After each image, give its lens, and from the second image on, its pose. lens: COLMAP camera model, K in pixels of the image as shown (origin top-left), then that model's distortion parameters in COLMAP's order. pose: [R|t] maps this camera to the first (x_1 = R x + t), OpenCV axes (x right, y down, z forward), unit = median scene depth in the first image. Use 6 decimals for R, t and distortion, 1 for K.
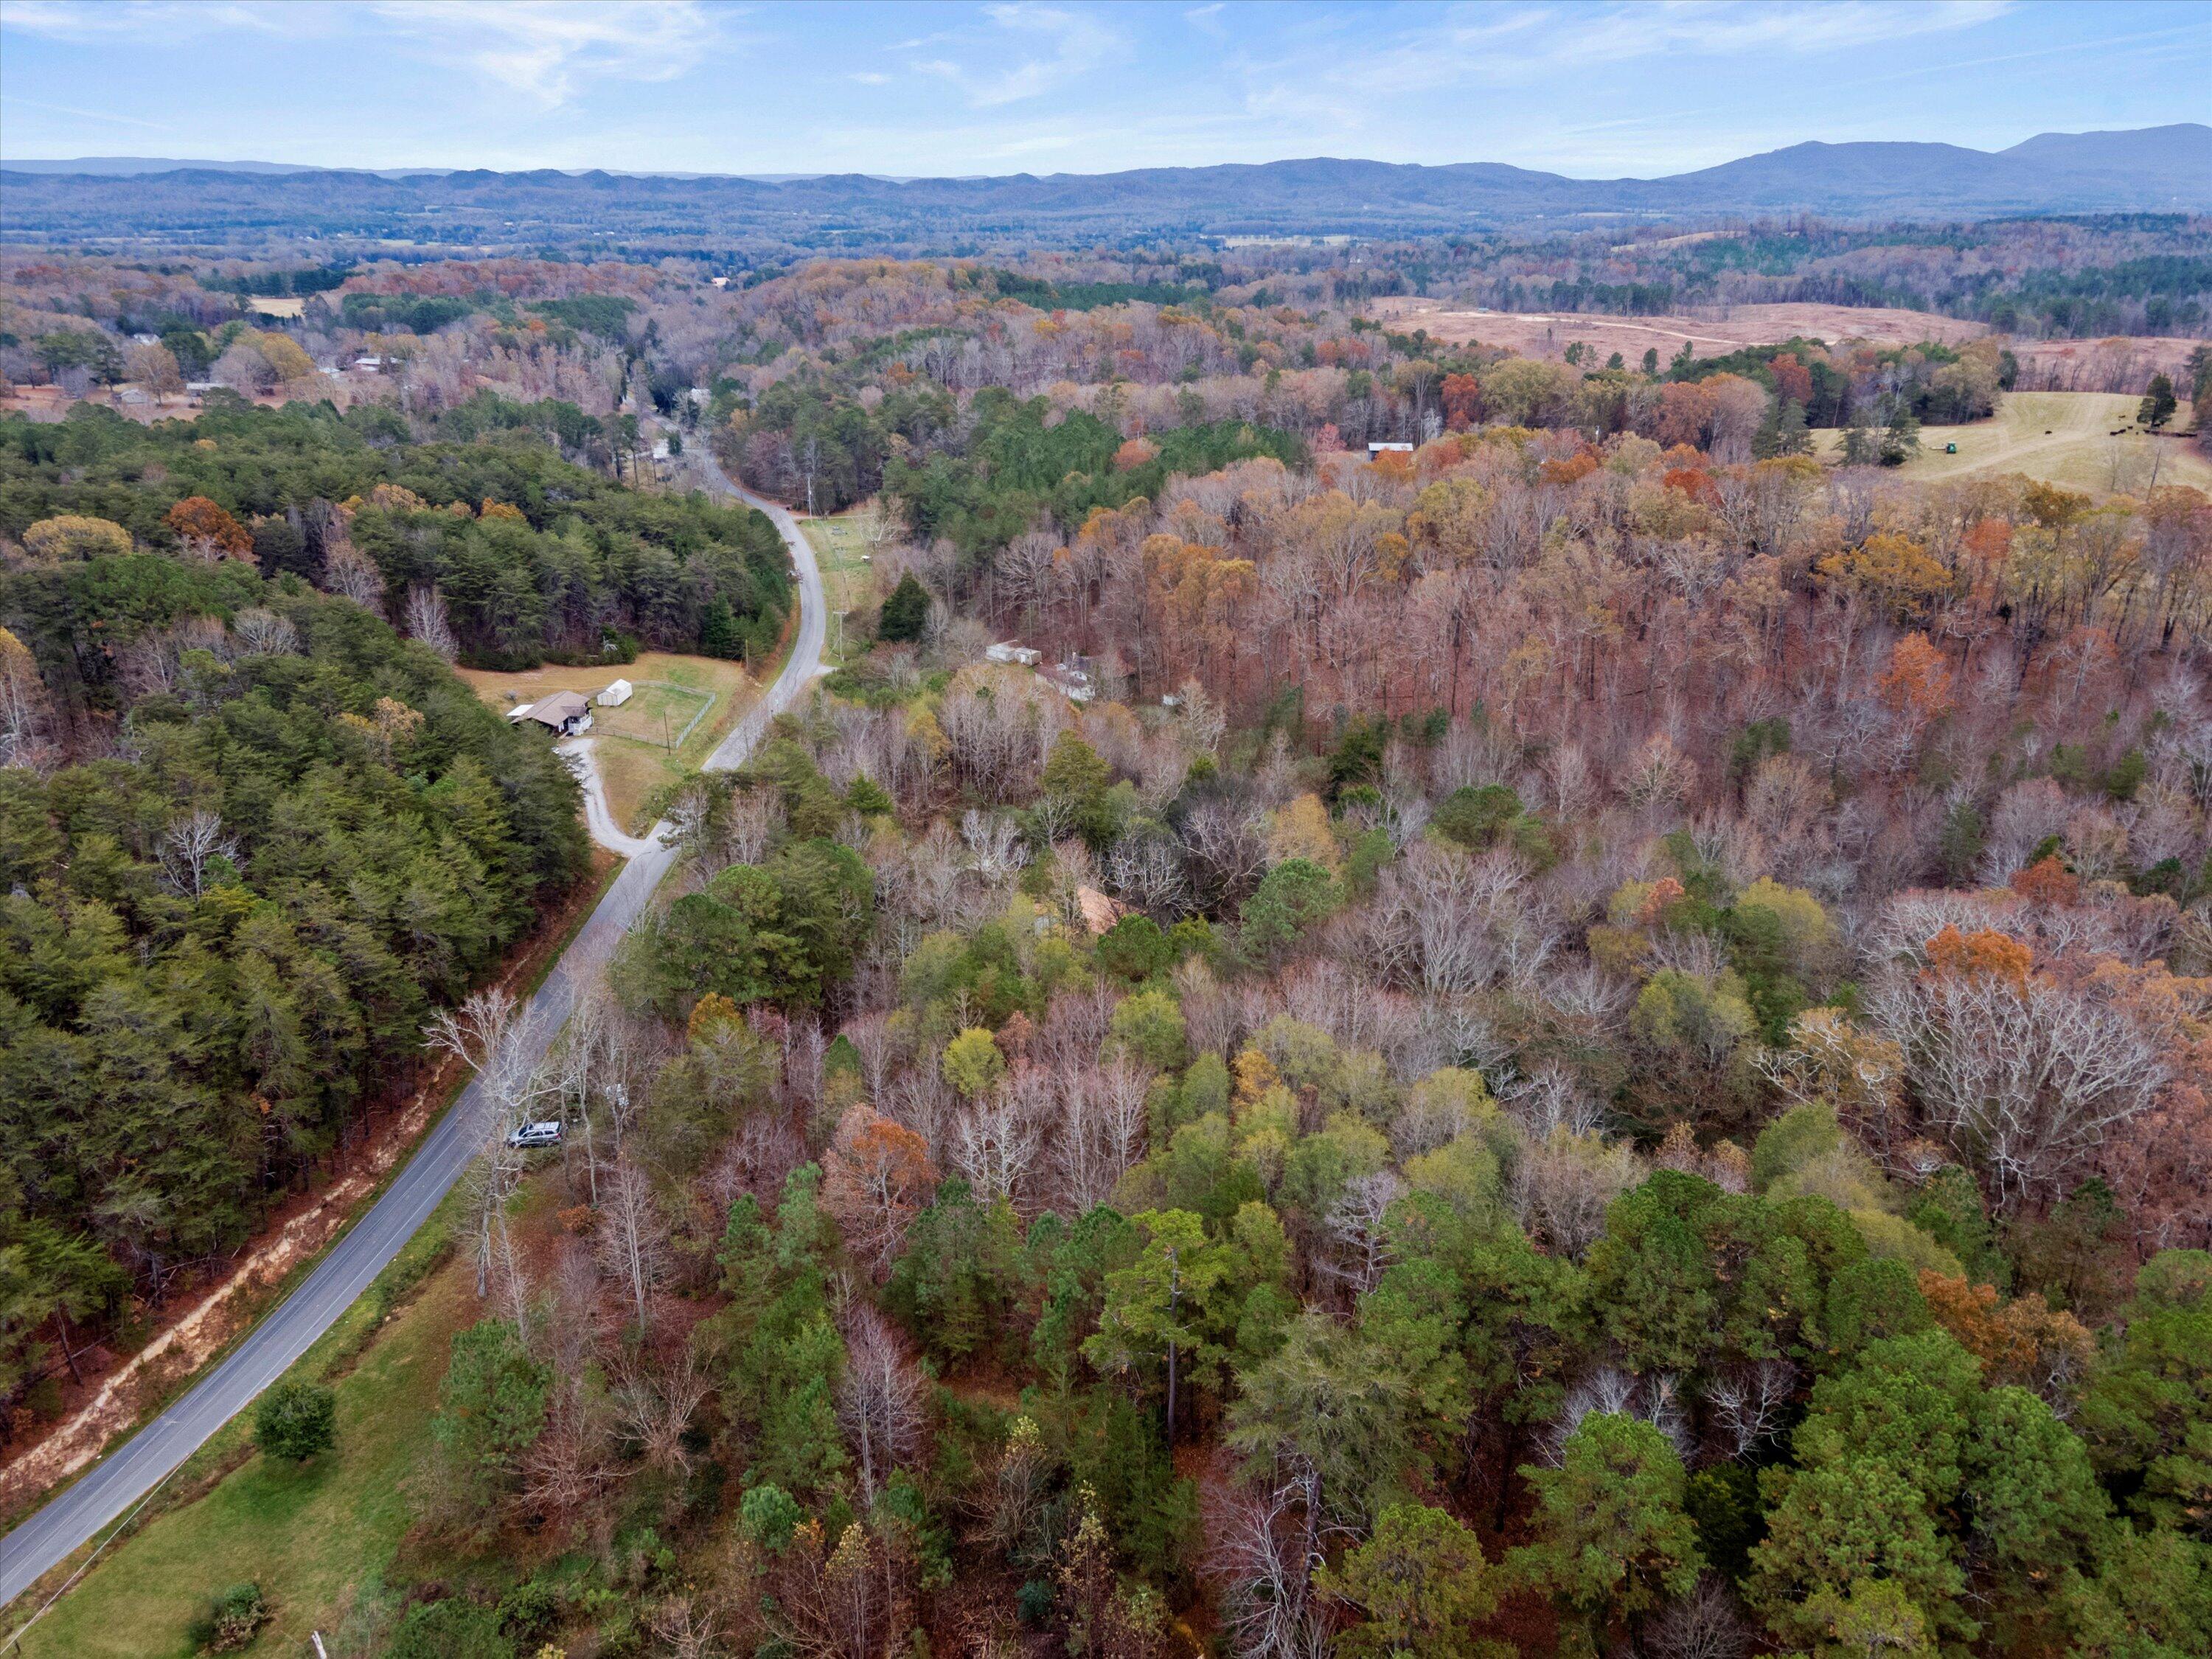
lens RADIAL K [[1653.4, 0, 1111.8], [0, 1653.4, 824.5], [0, 0, 1]] dist [0.027444, 0.034983]
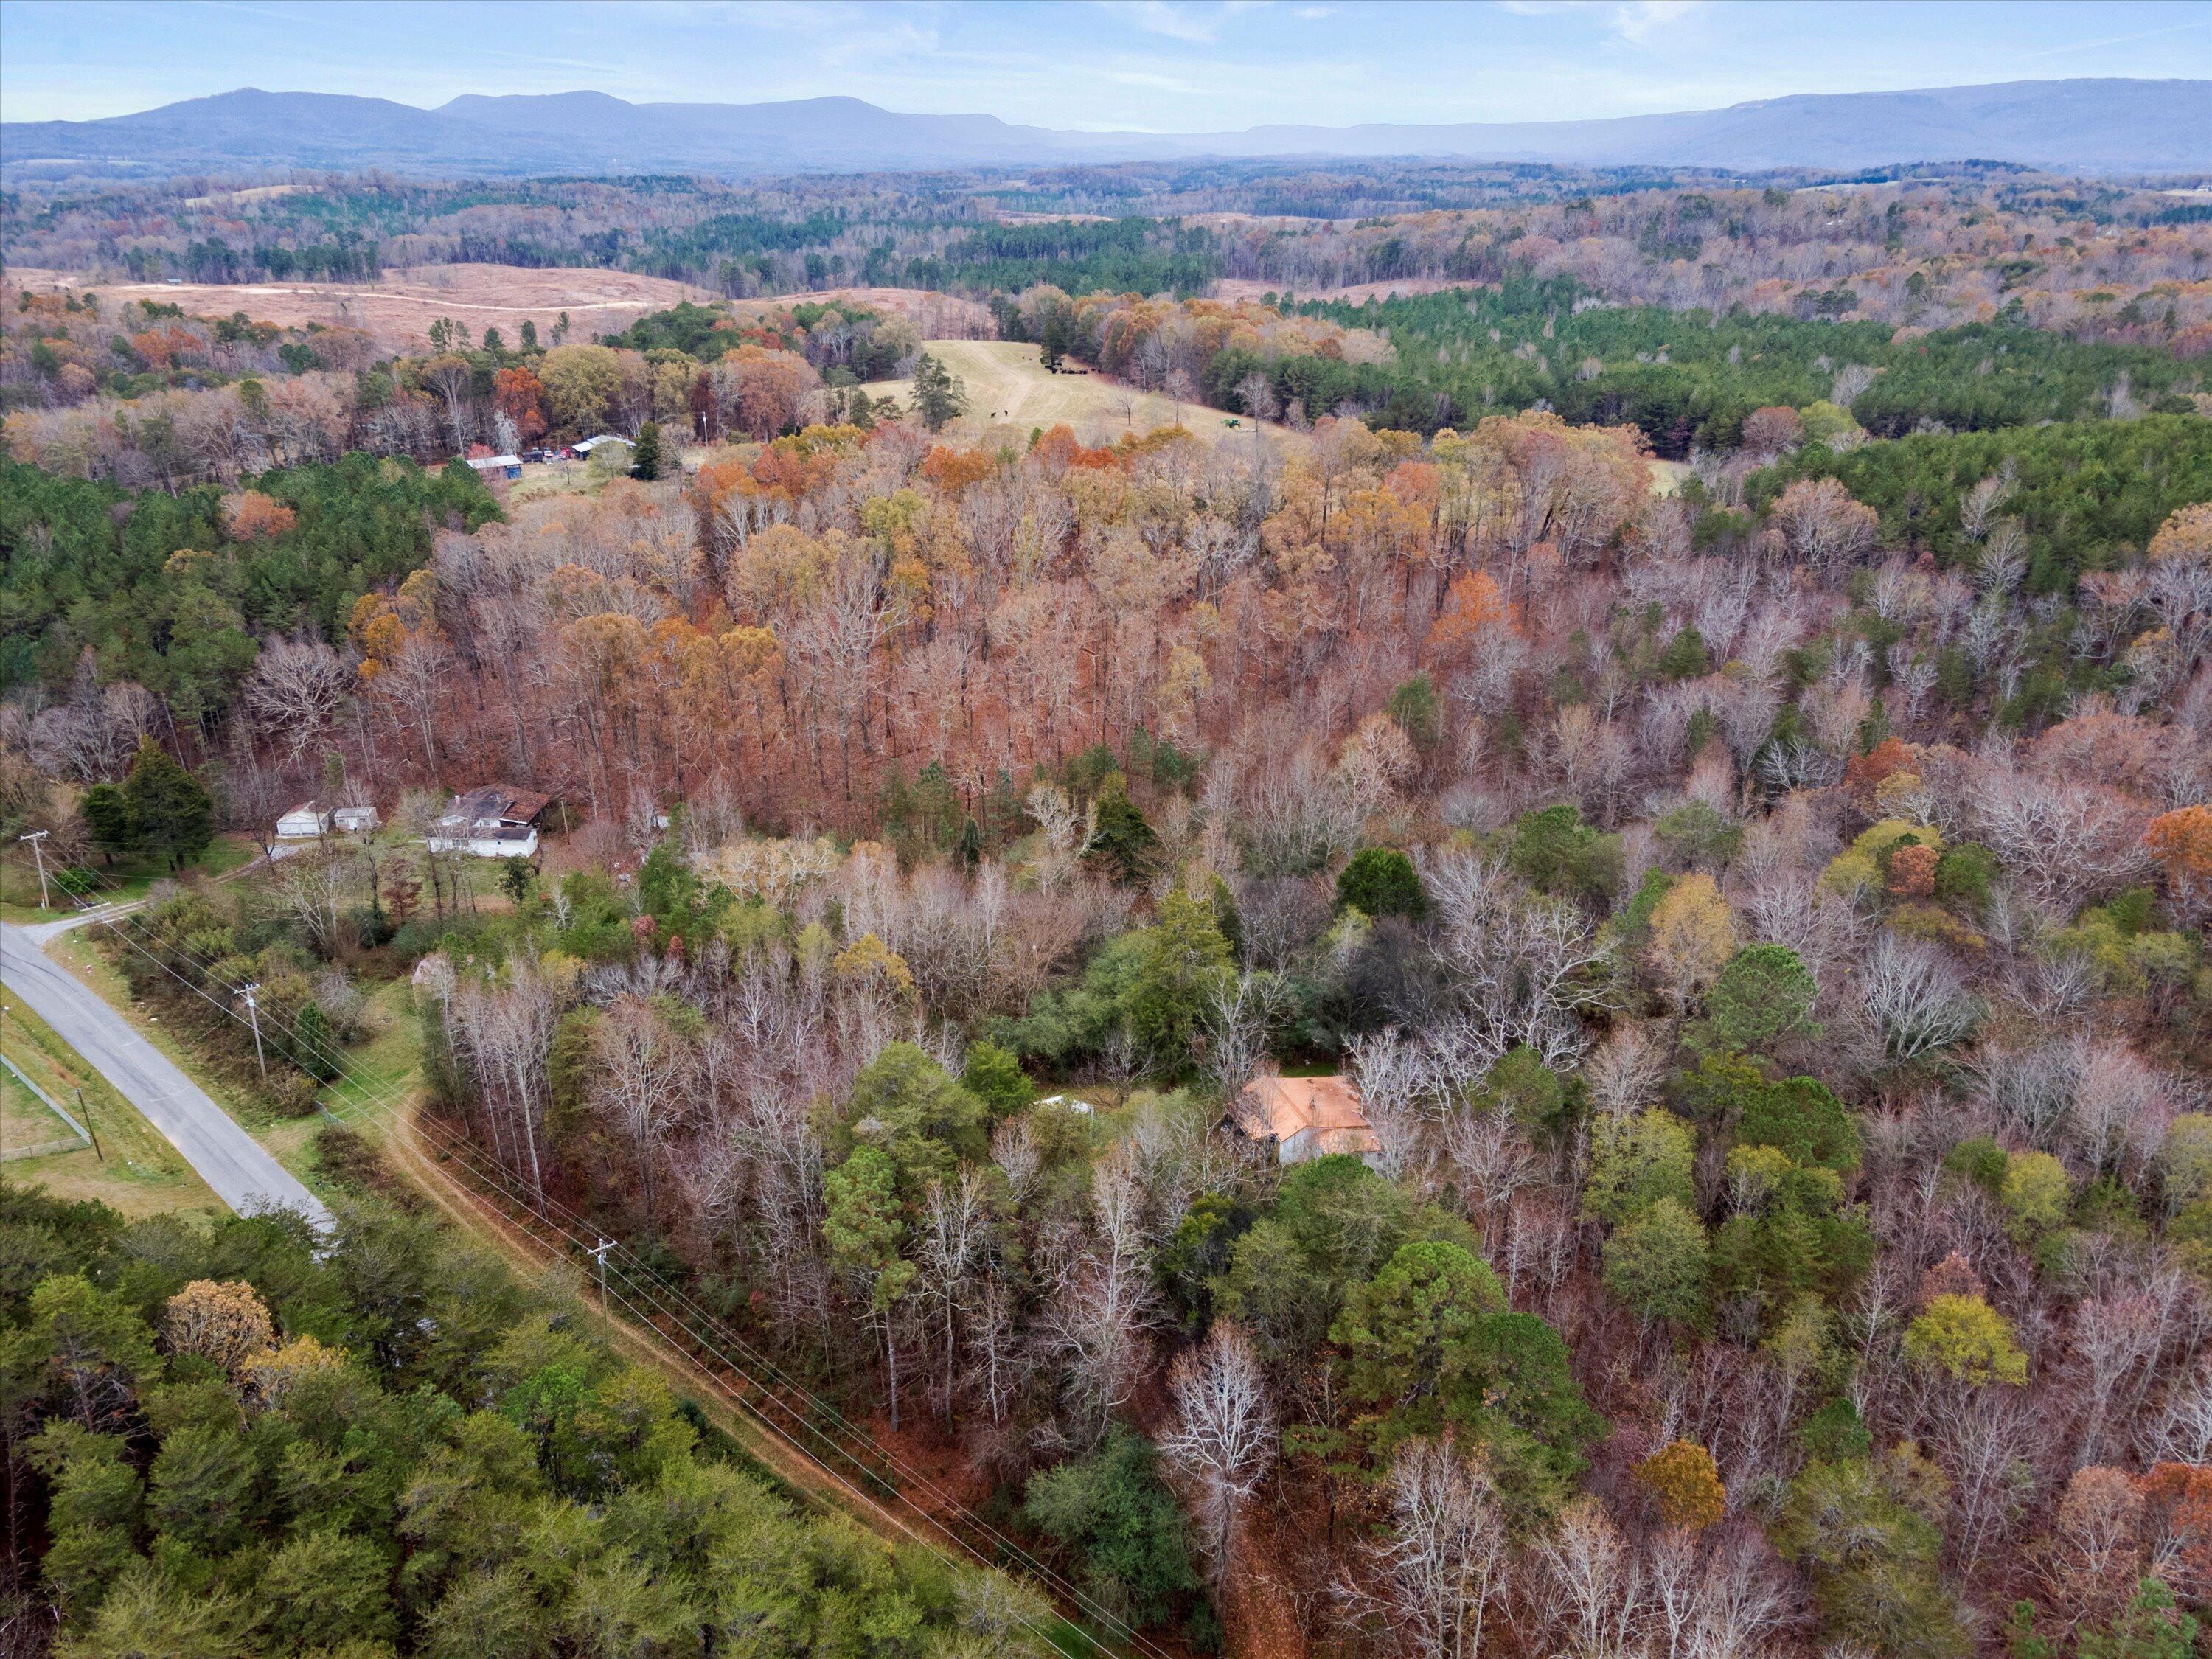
lens RADIAL K [[1653.4, 0, 1103.1], [0, 1653.4, 832.2], [0, 0, 1]] dist [0.027444, 0.034983]
pose [[0.669392, -0.279513, 0.688321, -0.164810], [0.260222, 0.956042, 0.135164, -0.056222], [-0.695844, 0.088639, 0.712702, 0.143917]]
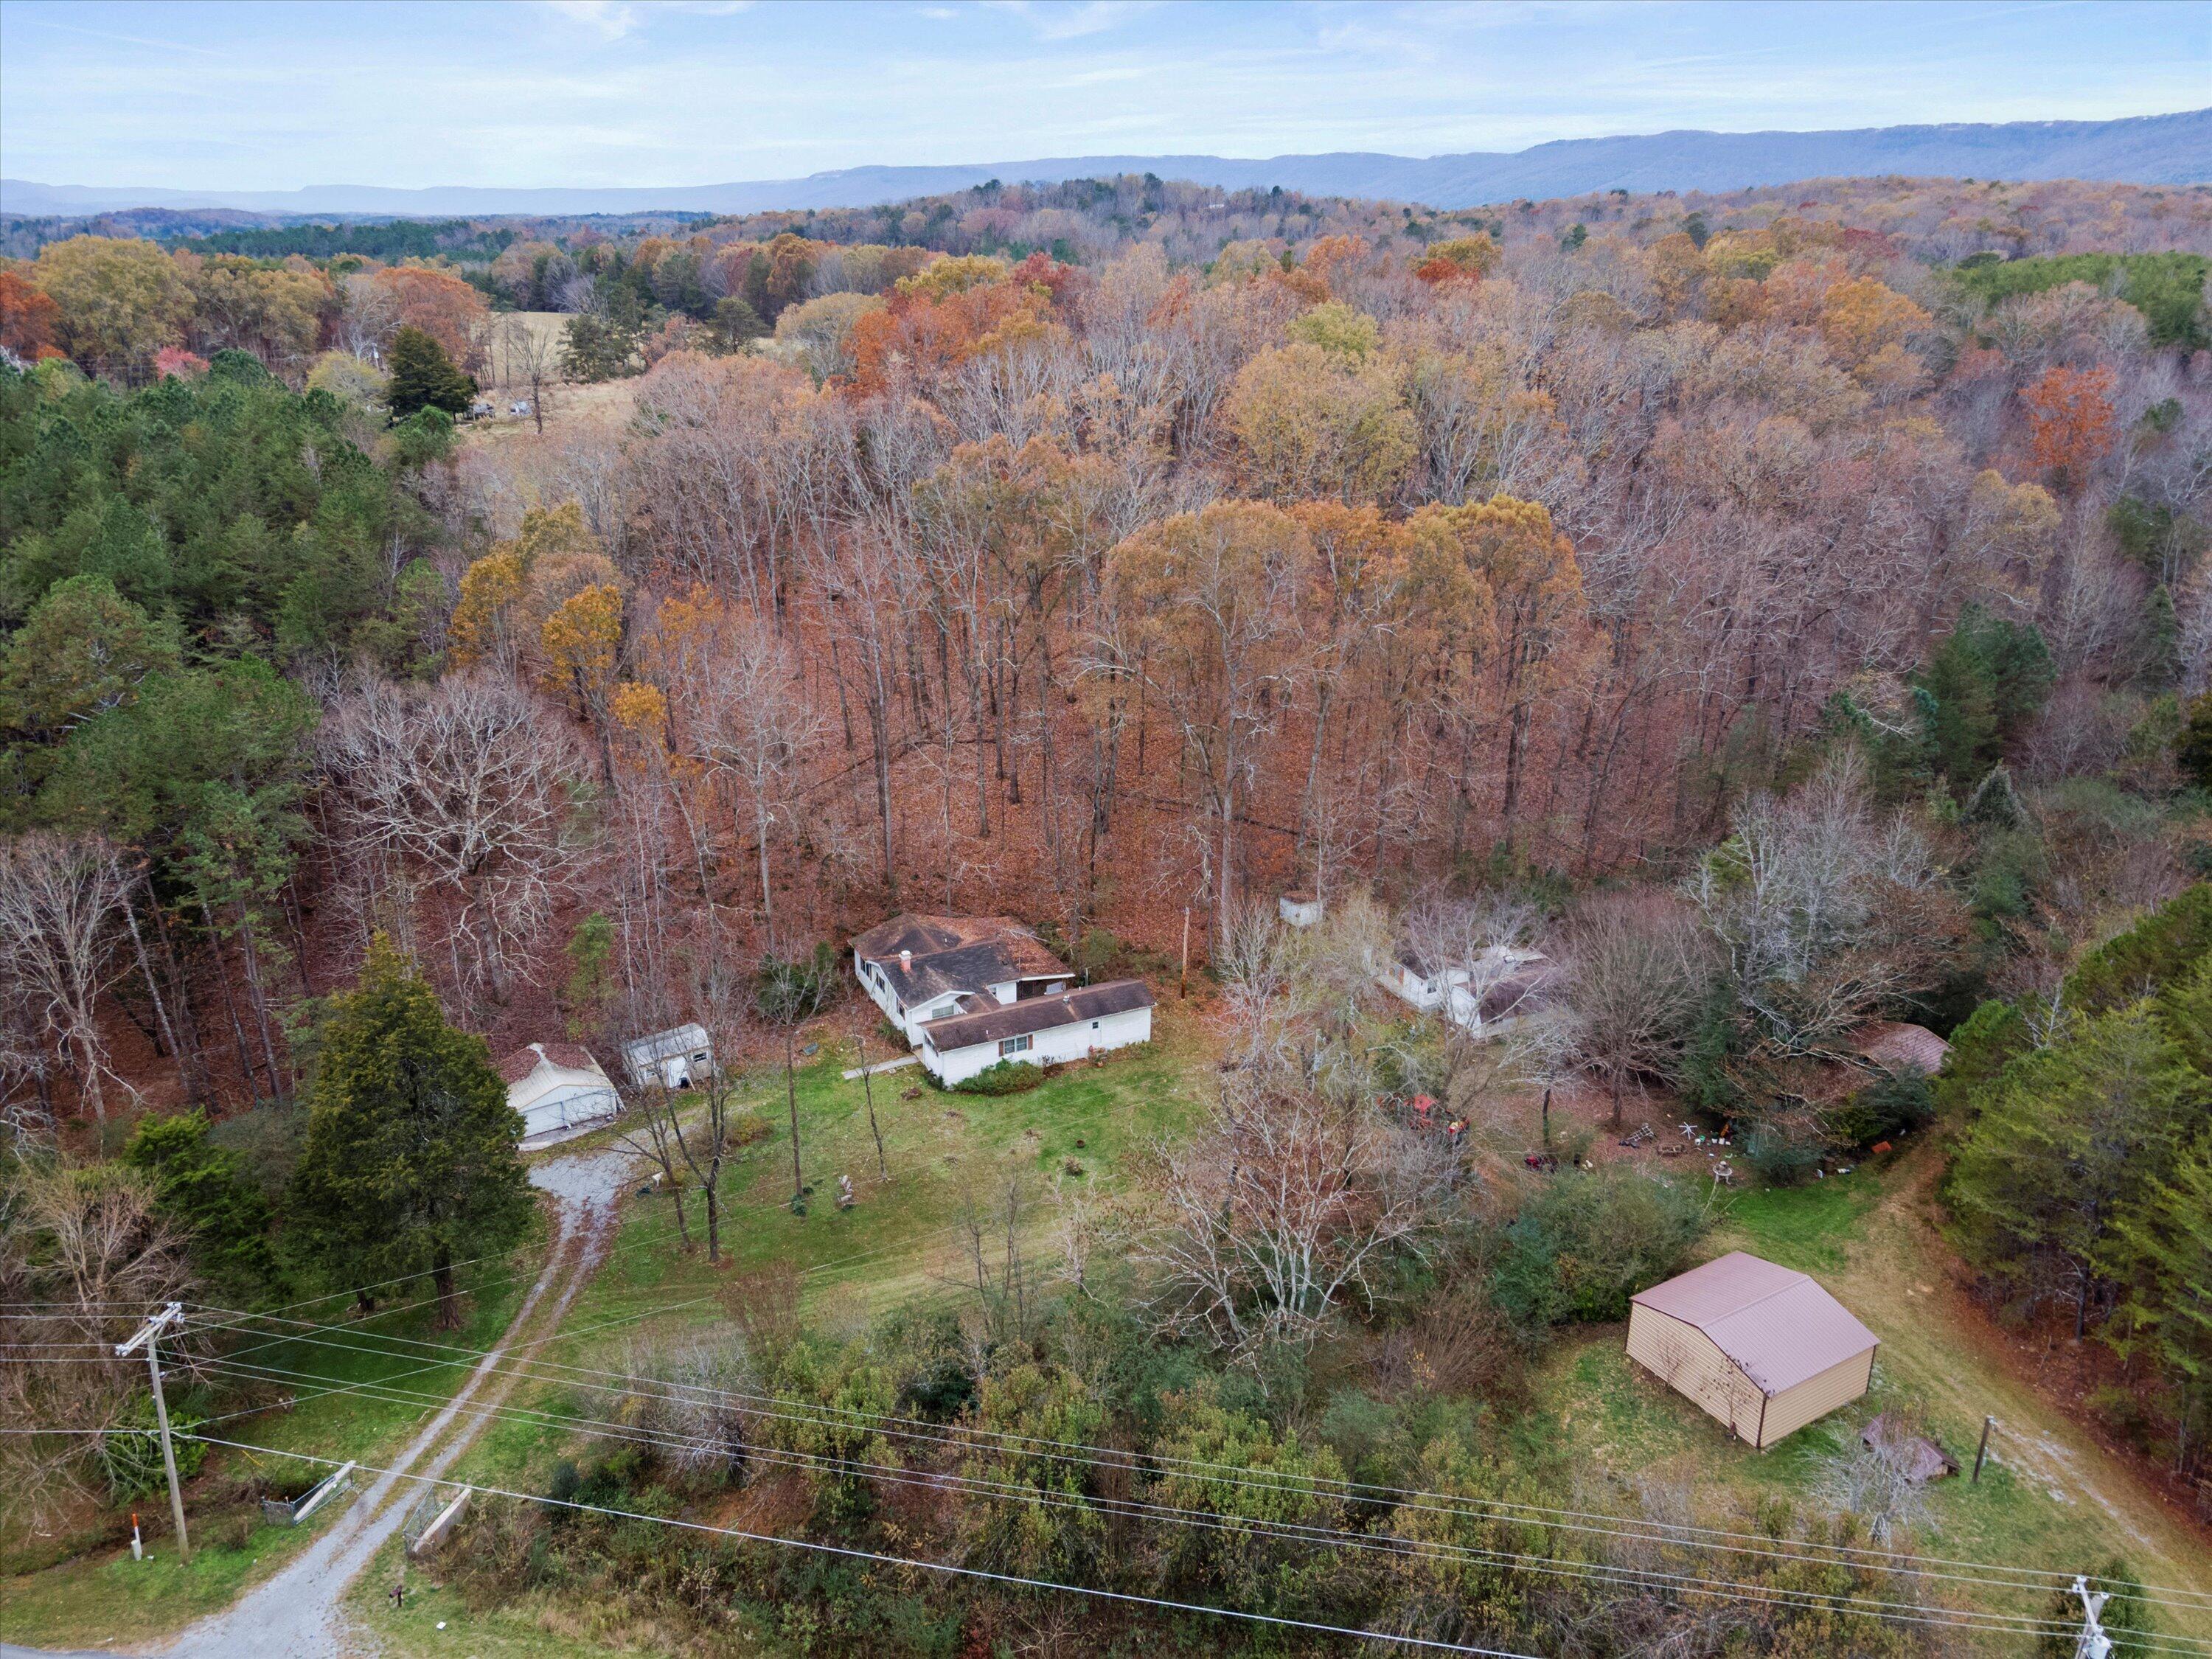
lens RADIAL K [[1653.4, 0, 1114.4], [0, 1653.4, 828.2], [0, 0, 1]] dist [0.027444, 0.034983]
pose [[0.213044, -0.335989, 0.917455, -0.147992], [0.351949, 0.902365, 0.248736, -0.094421], [-0.911452, 0.269905, 0.310495, 0.420034]]
